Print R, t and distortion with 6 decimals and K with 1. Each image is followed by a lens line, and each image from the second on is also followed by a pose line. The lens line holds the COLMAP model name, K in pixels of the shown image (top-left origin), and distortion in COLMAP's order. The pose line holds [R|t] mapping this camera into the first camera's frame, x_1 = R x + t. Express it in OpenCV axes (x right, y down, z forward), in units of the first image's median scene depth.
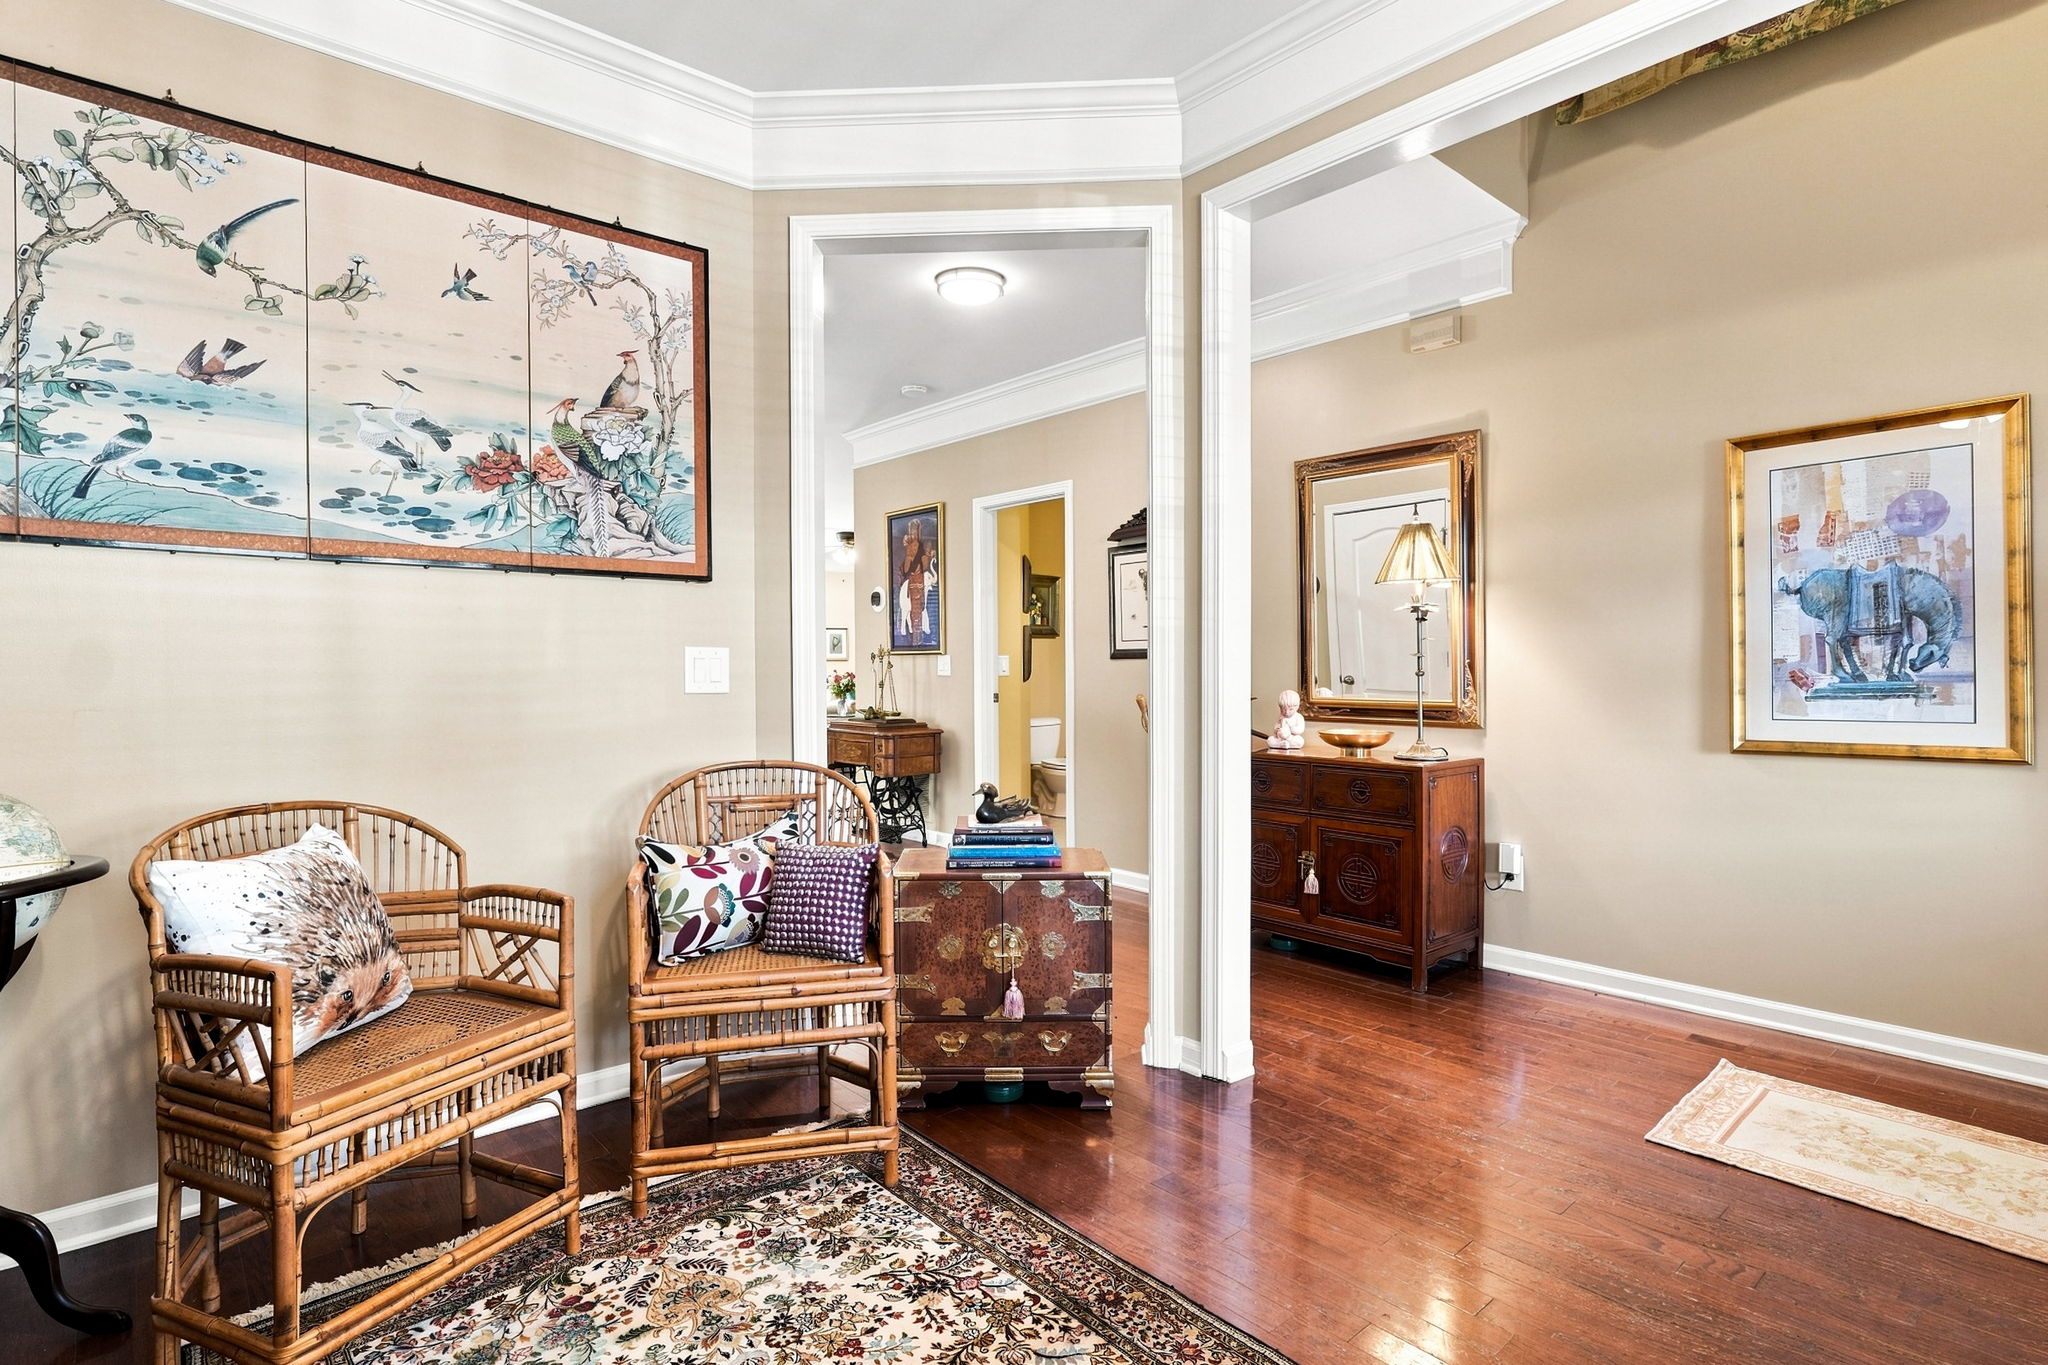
lens RADIAL K [[980.6, 0, 1032.7], [0, 980.6, 685.3], [0, 0, 1]] dist [-0.001385, -0.000189]
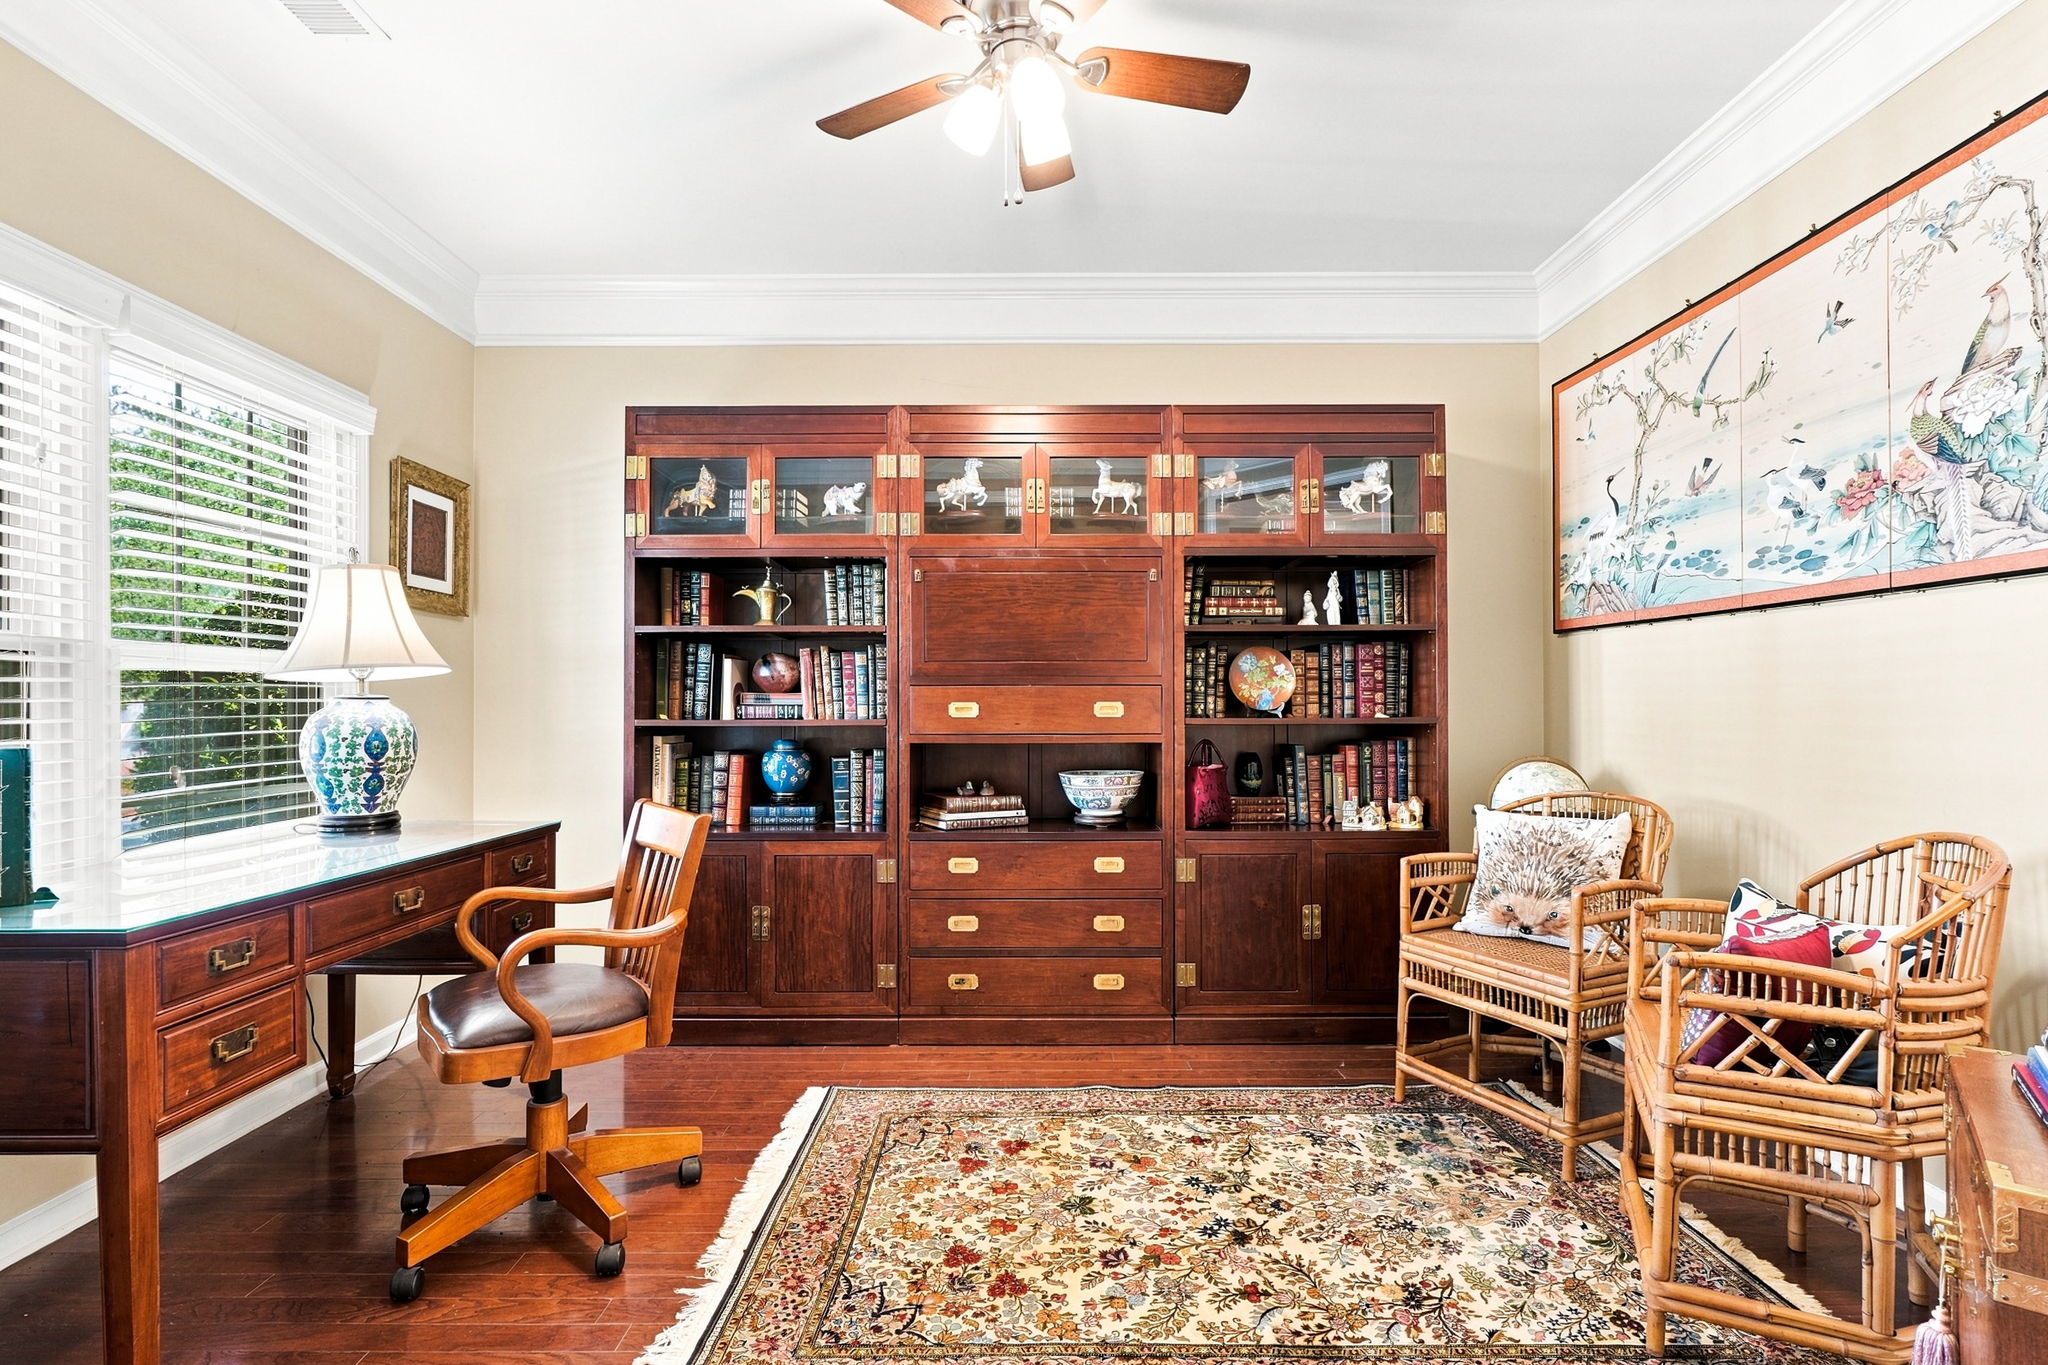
lens RADIAL K [[980.6, 0, 1028.1], [0, 980.6, 689.3], [0, 0, 1]] dist [-0.001385, -0.000189]
pose [[-0.654865, -0.003014, -0.755740, 0.692998], [-0.006331, 0.999979, 0.001498, -0.024542], [0.755719, 0.005766, -0.654870, 0.996942]]
